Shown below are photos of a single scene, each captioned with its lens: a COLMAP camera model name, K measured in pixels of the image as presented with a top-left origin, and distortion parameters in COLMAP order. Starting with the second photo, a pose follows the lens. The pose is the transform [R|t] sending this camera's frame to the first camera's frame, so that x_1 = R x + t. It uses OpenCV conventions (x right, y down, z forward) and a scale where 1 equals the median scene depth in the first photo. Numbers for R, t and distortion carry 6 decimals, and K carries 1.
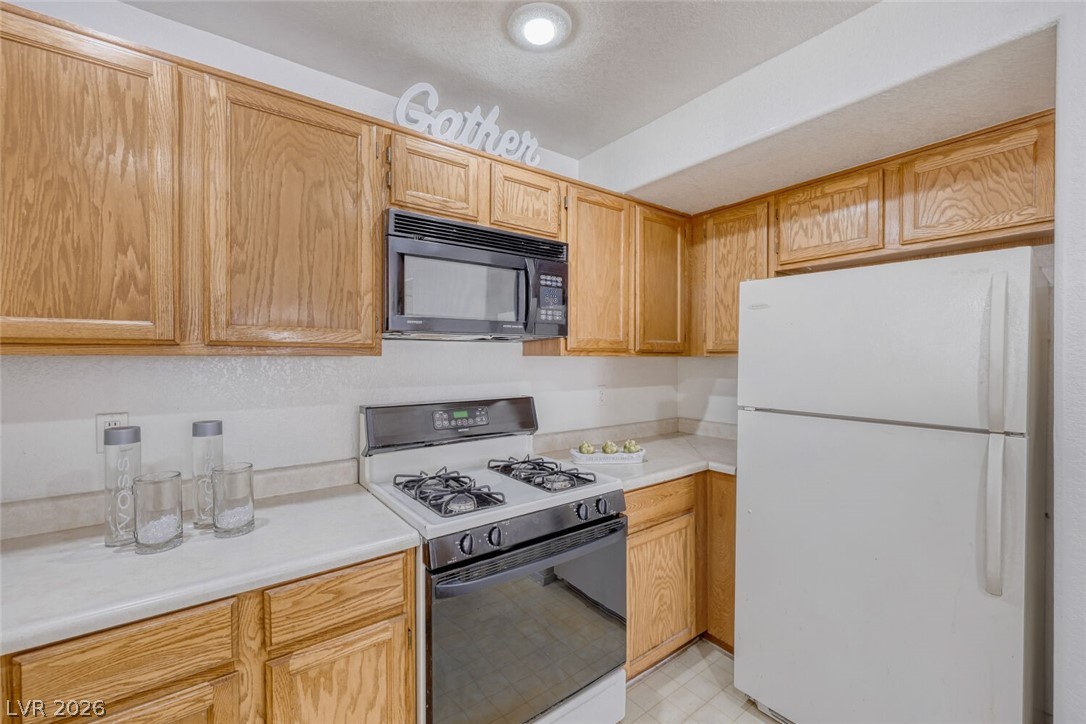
lens RADIAL K [[446.0, 0, 541.4], [0, 446.0, 361.2], [0, 0, 1]] dist [-0.003285, 0.000114]
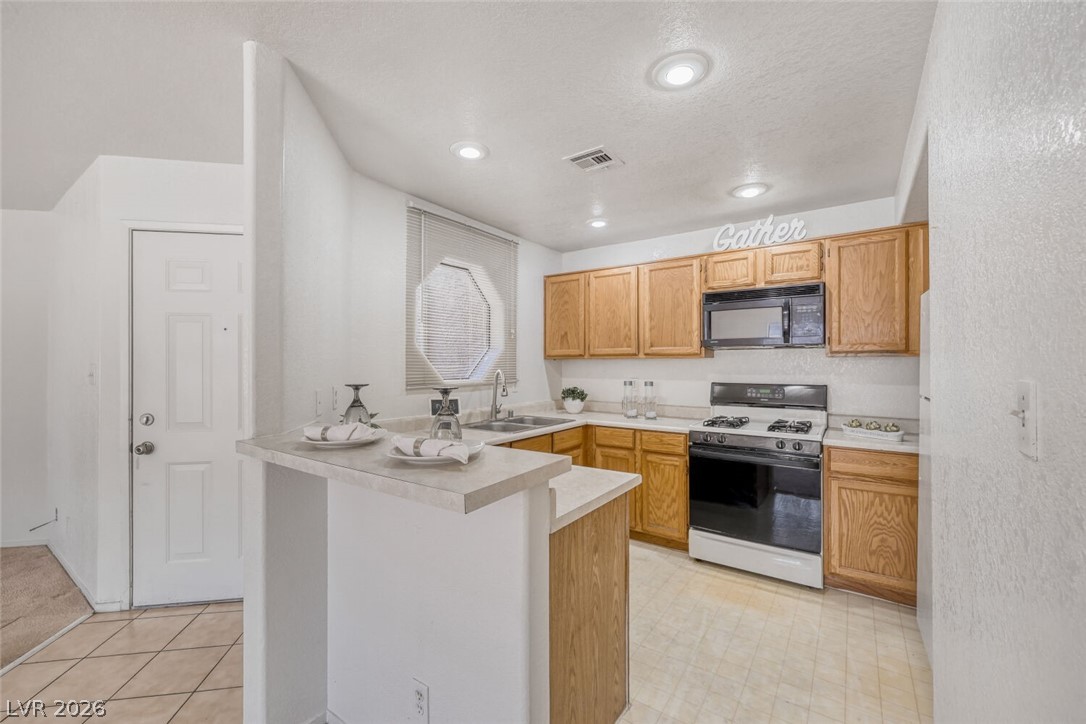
lens RADIAL K [[446.0, 0, 546.2], [0, 446.0, 362.1], [0, 0, 1]] dist [-0.003285, 0.000114]
pose [[0.309916, -0.006652, -0.950741, 1.506205], [-0.009797, 0.999900, -0.010189, 0.039430], [0.950714, 0.012472, 0.309819, -0.441268]]
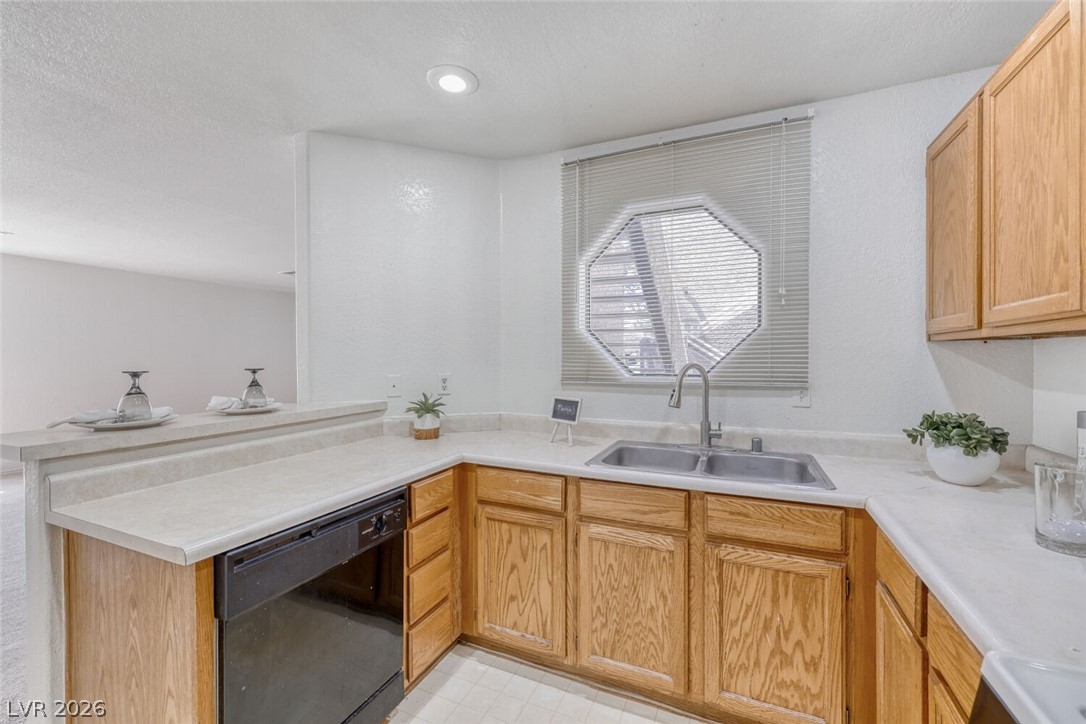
lens RADIAL K [[446.0, 0, 542.2], [0, 446.0, 357.9], [0, 0, 1]] dist [-0.003285, 0.000114]
pose [[-0.877052, -0.001304, -0.480394, 0.343922], [-0.008315, 0.999888, 0.012467, 0.029652], [0.480324, 0.014929, -0.876964, 0.947015]]
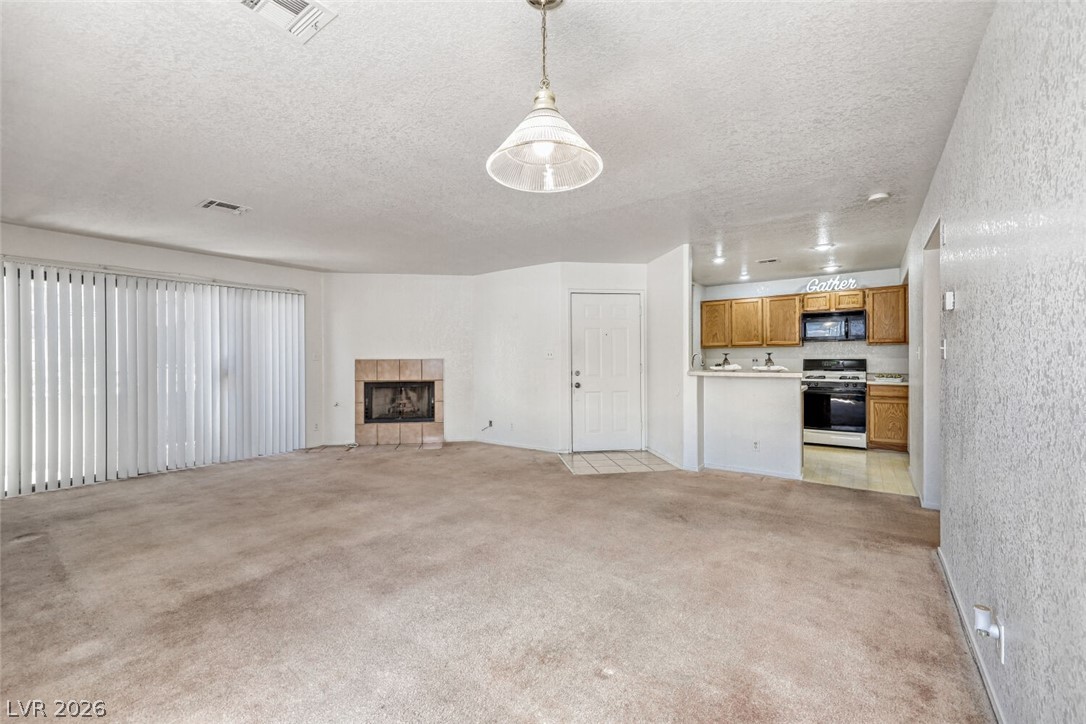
lens RADIAL K [[446.0, 0, 541.0], [0, 446.0, 361.5], [0, 0, 1]] dist [-0.003285, 0.000114]
pose [[0.288600, 0.002082, -0.957447, 3.086436], [-0.004026, 0.999991, 0.000961, 0.143438], [0.957441, 0.003578, 0.288606, -2.713668]]
